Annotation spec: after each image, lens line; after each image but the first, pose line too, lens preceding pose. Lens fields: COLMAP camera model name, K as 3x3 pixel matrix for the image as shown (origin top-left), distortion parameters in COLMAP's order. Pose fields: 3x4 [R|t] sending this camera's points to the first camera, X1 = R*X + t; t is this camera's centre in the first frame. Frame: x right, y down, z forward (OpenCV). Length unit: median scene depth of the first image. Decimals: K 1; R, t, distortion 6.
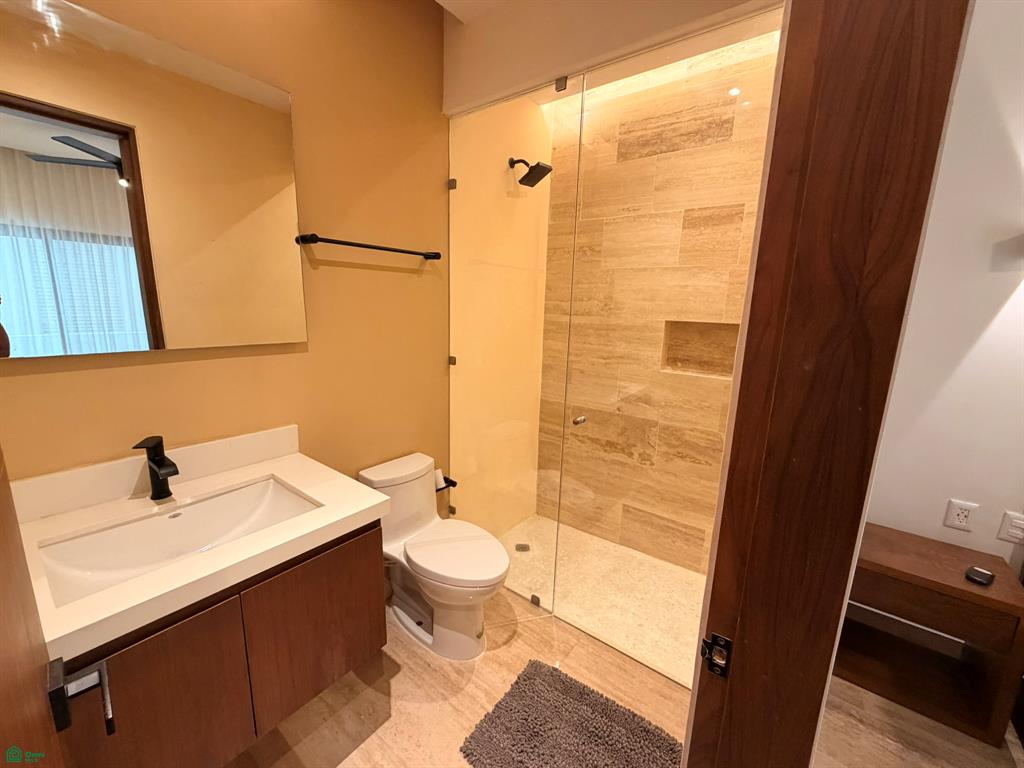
lens RADIAL K [[408.9, 0, 511.7], [0, 408.9, 384.7], [0, 0, 1]] dist [0.002074, -0.000474]
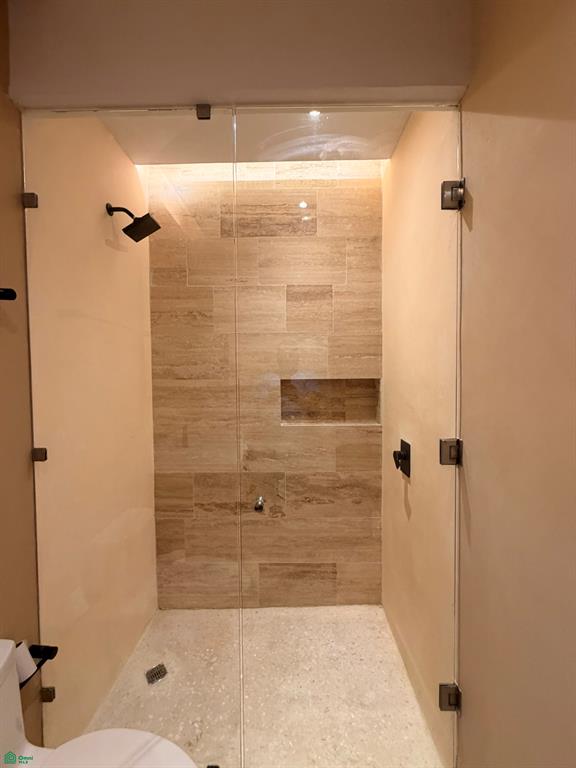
lens RADIAL K [[306.7, 0, 287.6], [0, 306.7, 383.1], [0, 0, 1]] dist [0.002074, -0.000474]
pose [[0.805698, -0.054906, 0.589776, -0.097140], [0.146722, 0.983164, -0.108910, -0.052953], [-0.573867, 0.174282, 0.800189, 0.319228]]
